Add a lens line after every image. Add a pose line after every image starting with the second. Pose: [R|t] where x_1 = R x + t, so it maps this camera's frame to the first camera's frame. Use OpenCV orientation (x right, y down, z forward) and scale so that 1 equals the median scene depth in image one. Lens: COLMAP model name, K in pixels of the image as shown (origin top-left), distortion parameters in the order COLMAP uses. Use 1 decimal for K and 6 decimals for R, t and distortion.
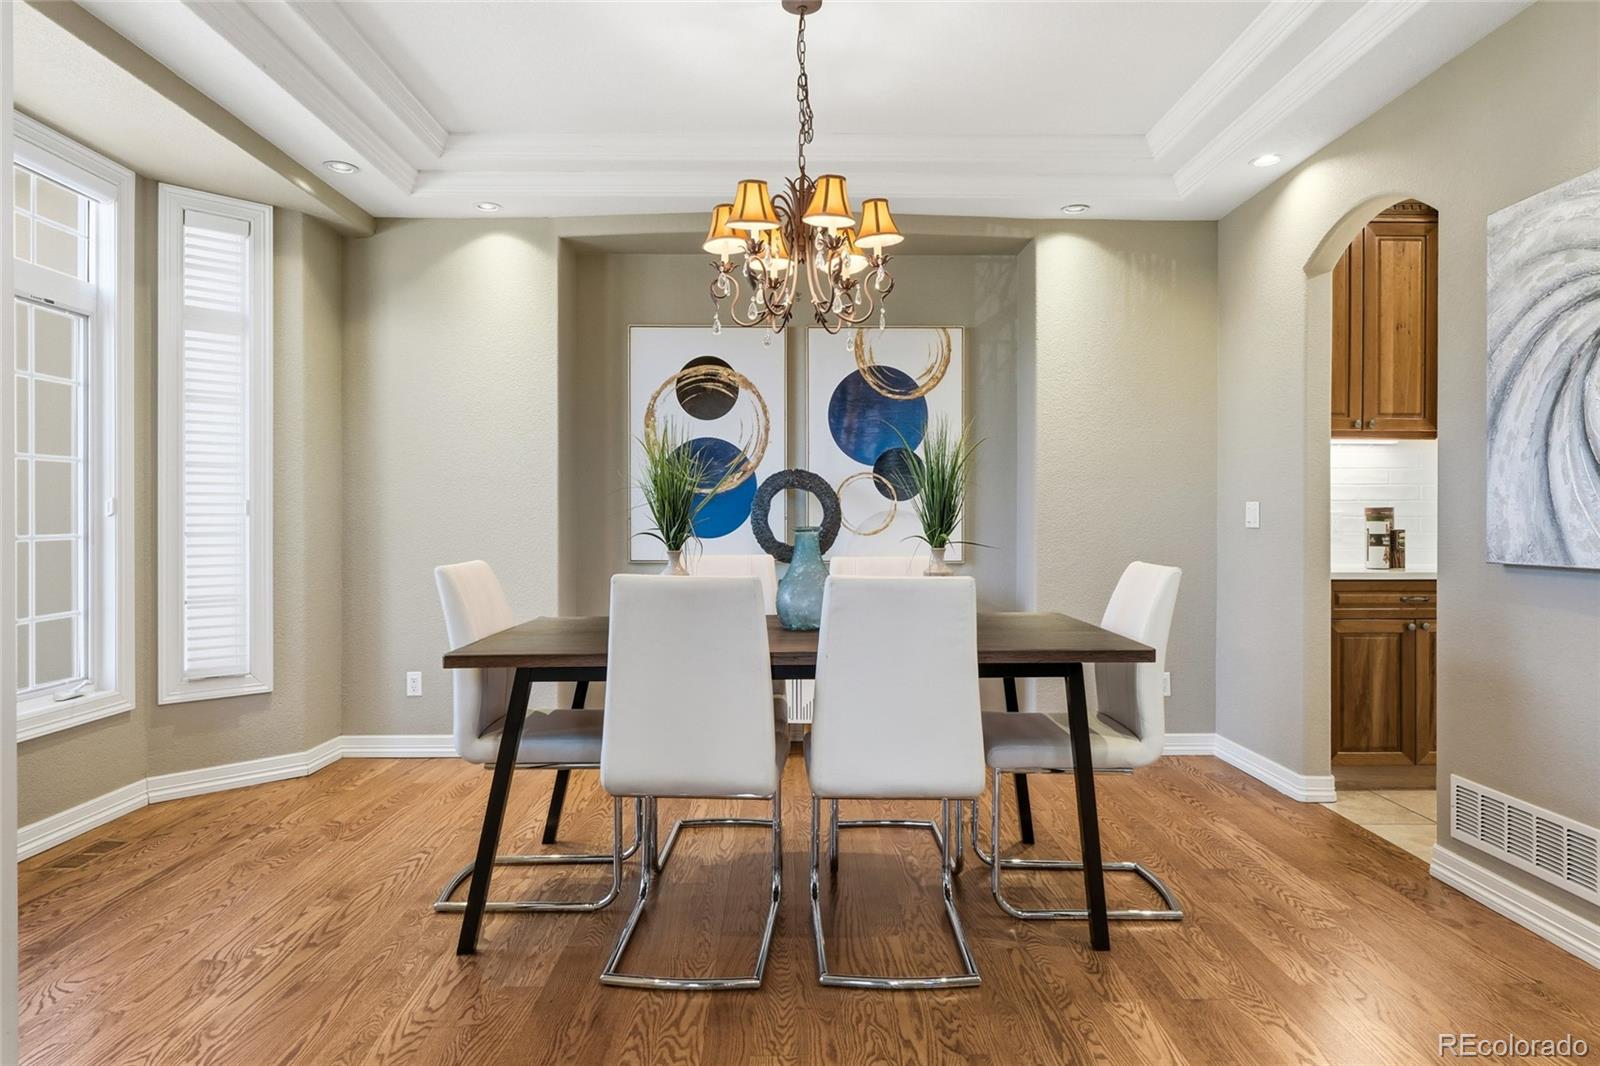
lens RADIAL K [[944.6, 0, 803.4], [0, 944.6, 526.8], [0, 0, 1]] dist [-0.005905, -0.001328]
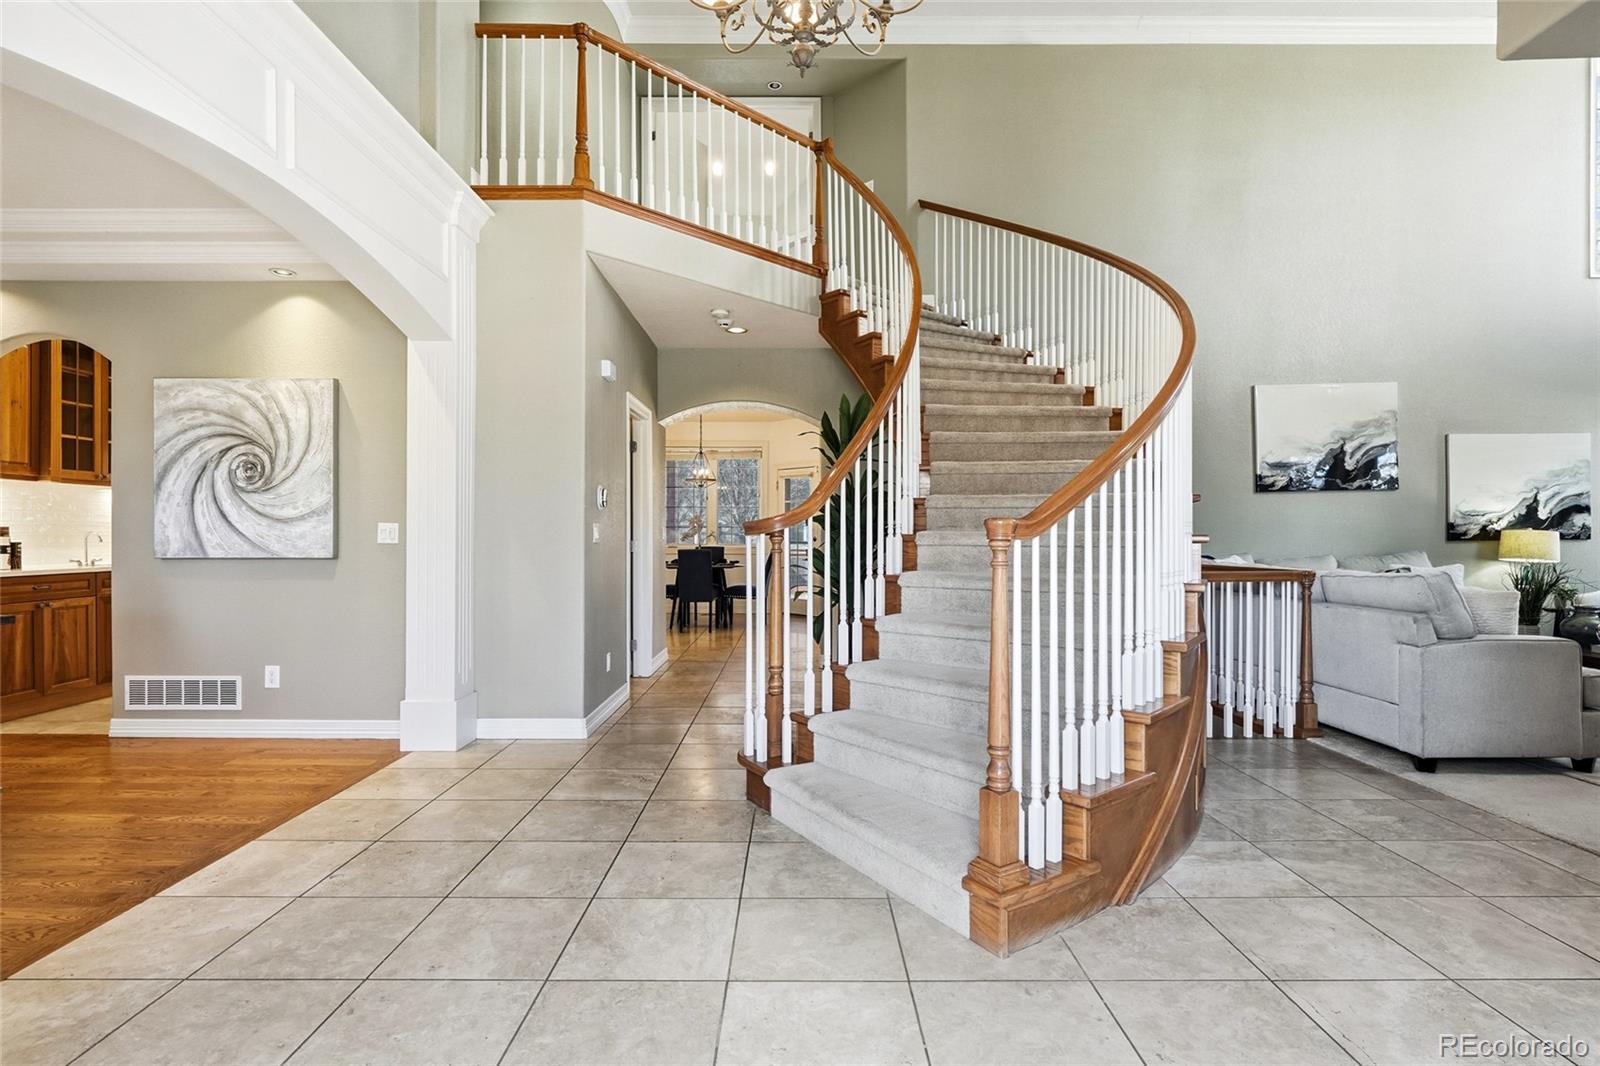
lens RADIAL K [[787.2, 0, 805.9], [0, 787.2, 538.6], [0, 0, 1]] dist [-0.004722, 0.003125]
pose [[0.014283, -0.004730, 0.999887, -0.904141], [0.006426, 0.999969, 0.004638, -0.000468], [-0.999877, 0.006359, 0.014313, -0.375554]]
